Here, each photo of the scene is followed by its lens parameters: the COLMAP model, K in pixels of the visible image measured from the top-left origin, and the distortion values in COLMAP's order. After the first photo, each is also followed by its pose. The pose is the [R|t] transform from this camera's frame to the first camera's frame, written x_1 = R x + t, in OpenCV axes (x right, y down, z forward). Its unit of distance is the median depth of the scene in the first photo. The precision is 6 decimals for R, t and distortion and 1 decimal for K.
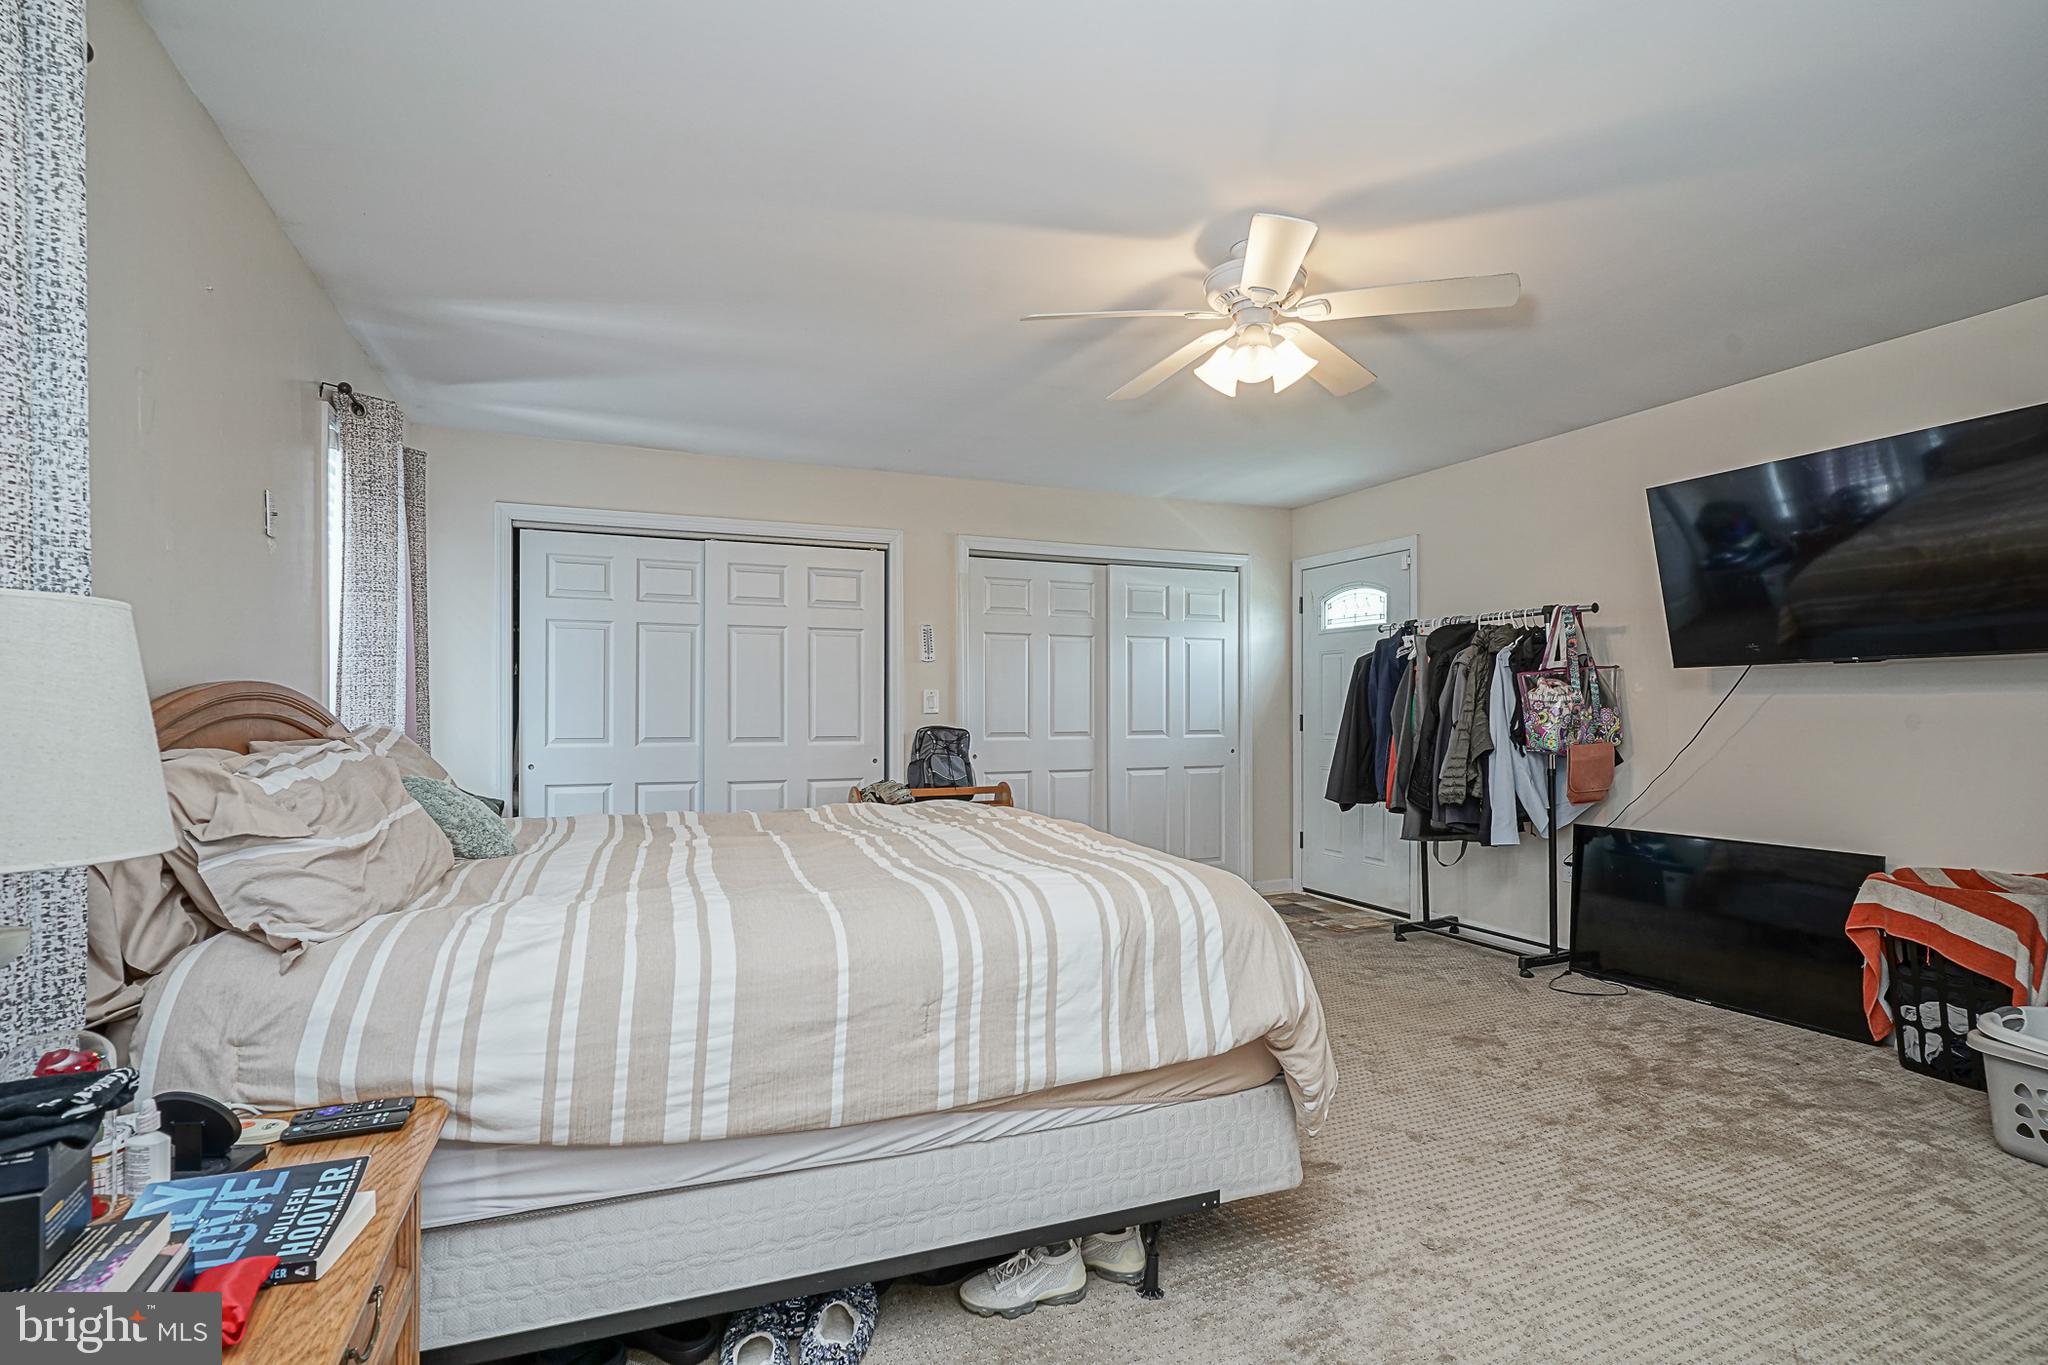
lens RADIAL K [[1006.8, 0, 1007.0], [0, 1006.8, 705.1], [0, 0, 1]] dist [-0.009372, 0.004736]
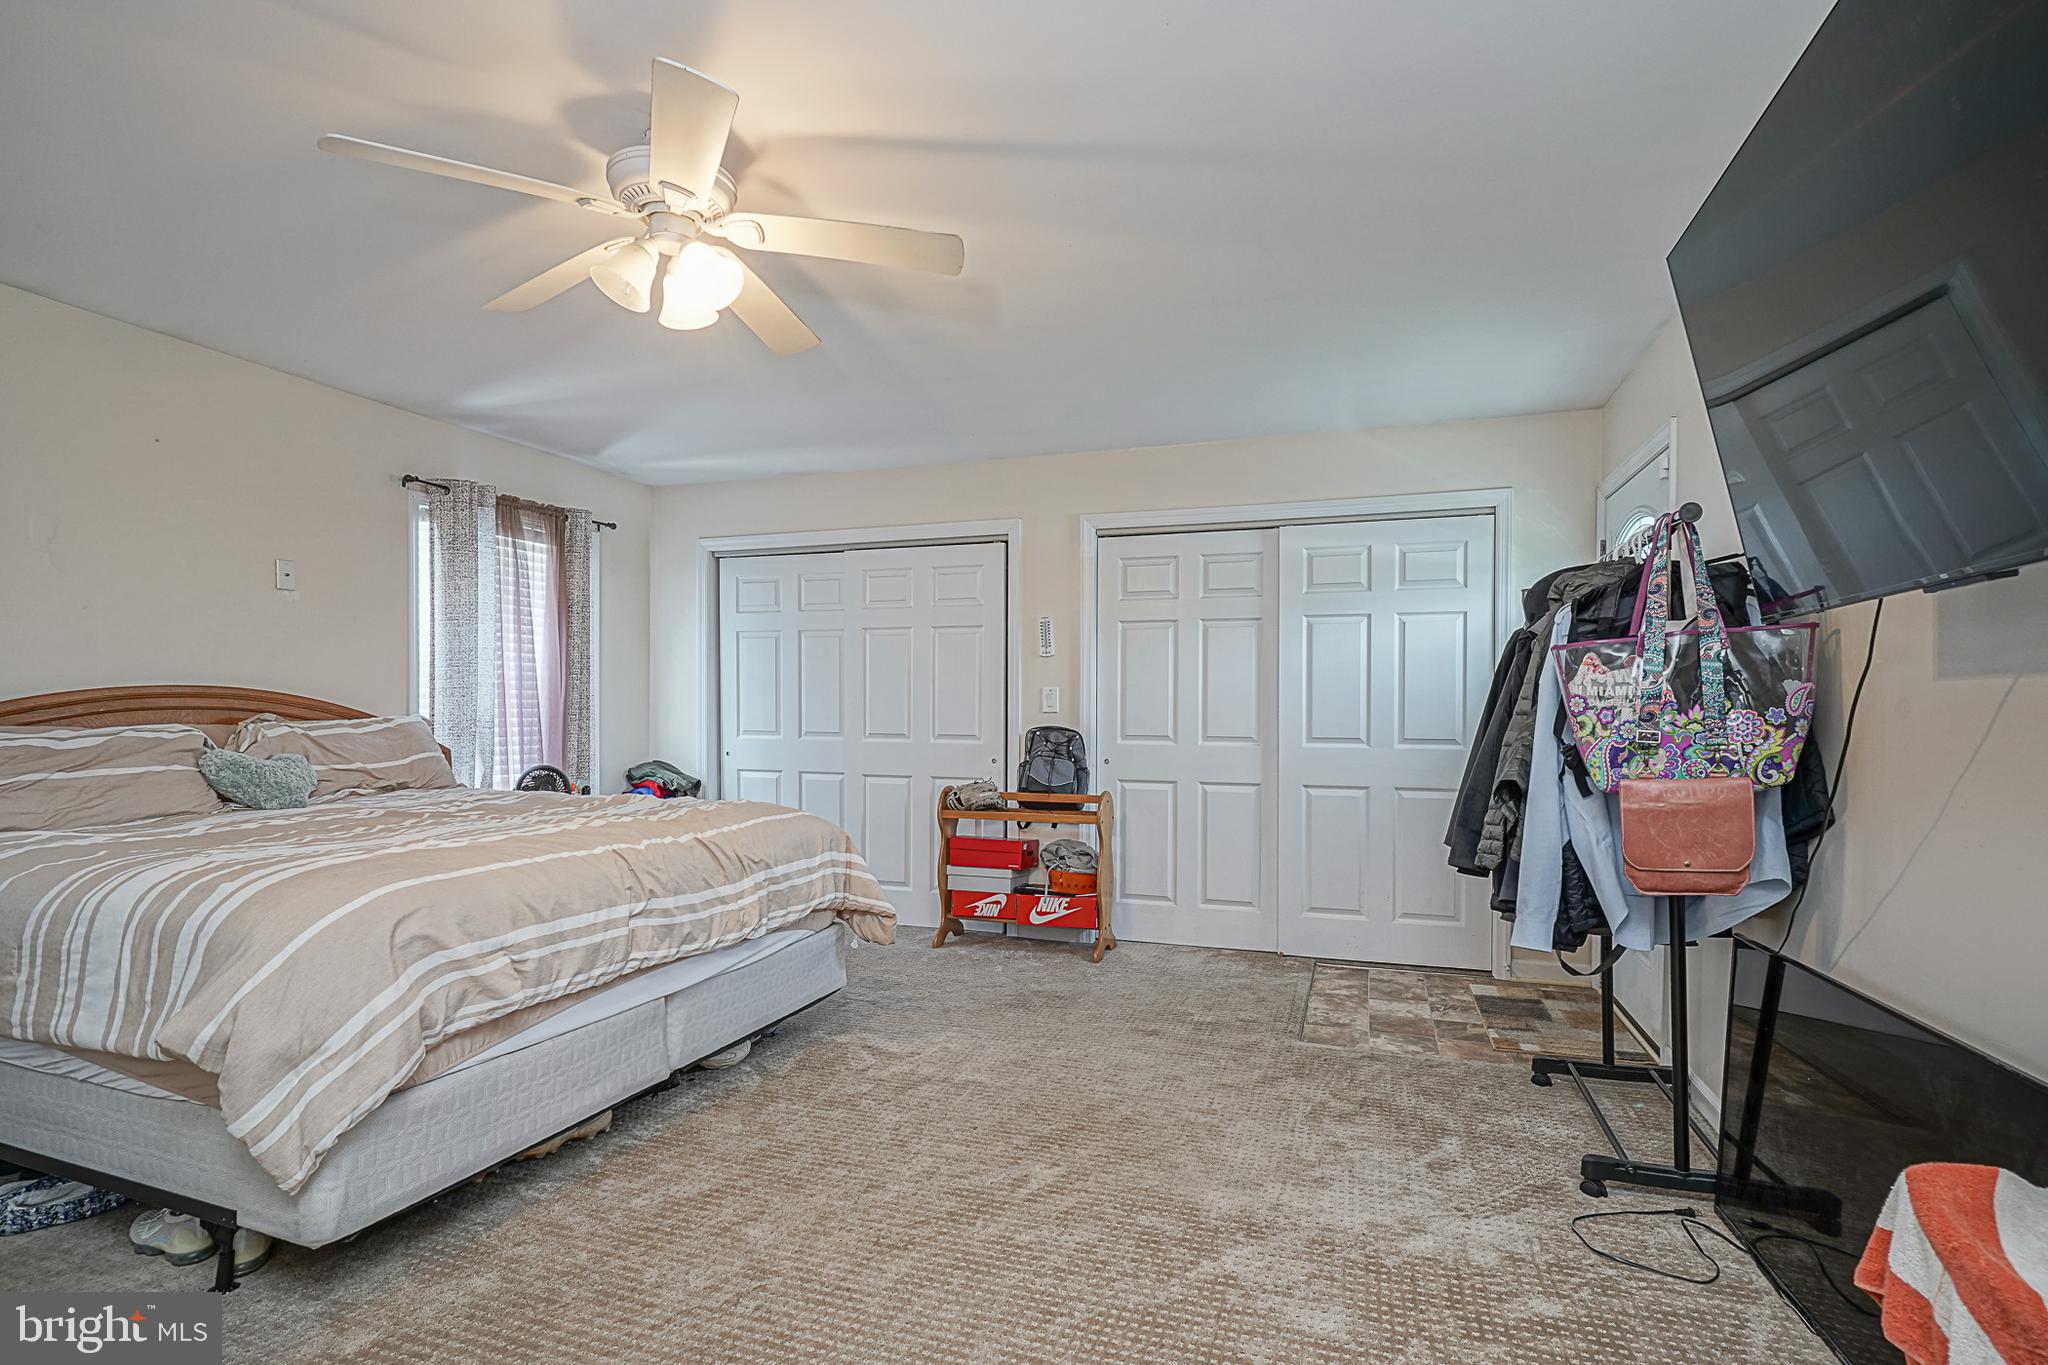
lens RADIAL K [[1006.8, 0, 1031.9], [0, 1006.8, 702.0], [0, 0, 1]] dist [-0.009372, 0.004736]
pose [[0.738138, 0.001035, -0.674649, 0.718190], [-0.003063, 0.999994, -0.001817, 0.000640], [0.674643, 0.003407, 0.738136, 0.412974]]
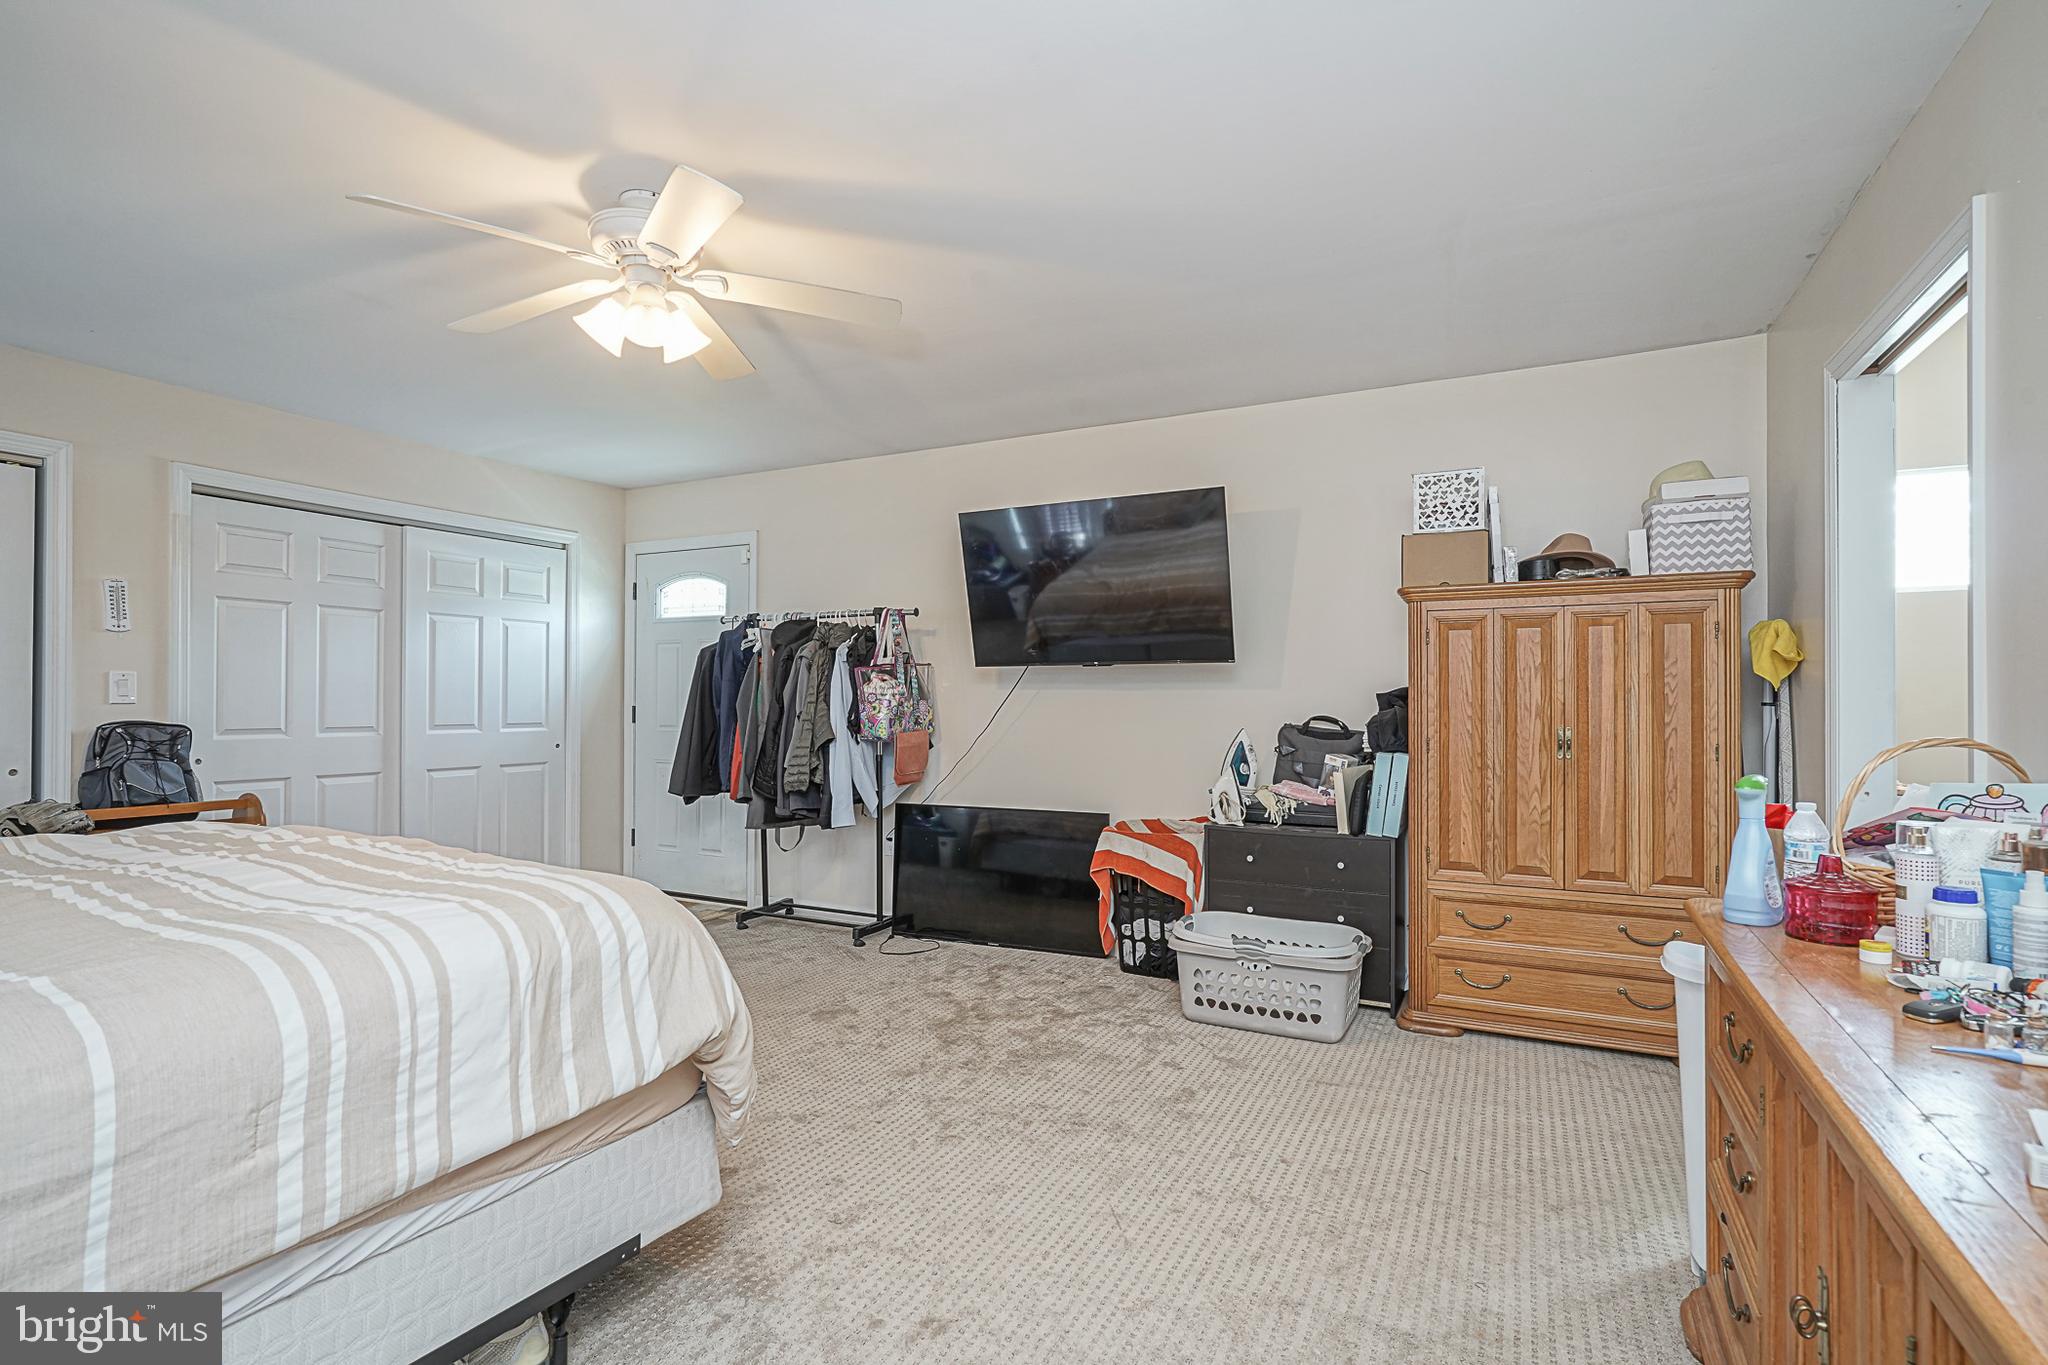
lens RADIAL K [[1006.8, 0, 1026.3], [0, 1006.8, 693.8], [0, 0, 1]] dist [-0.009372, 0.004736]
pose [[0.767064, 0.009212, 0.641504, -0.052926], [-0.007245, 0.999958, -0.005697, 0.001173], [-0.641529, -0.000278, 0.767098, 0.046158]]
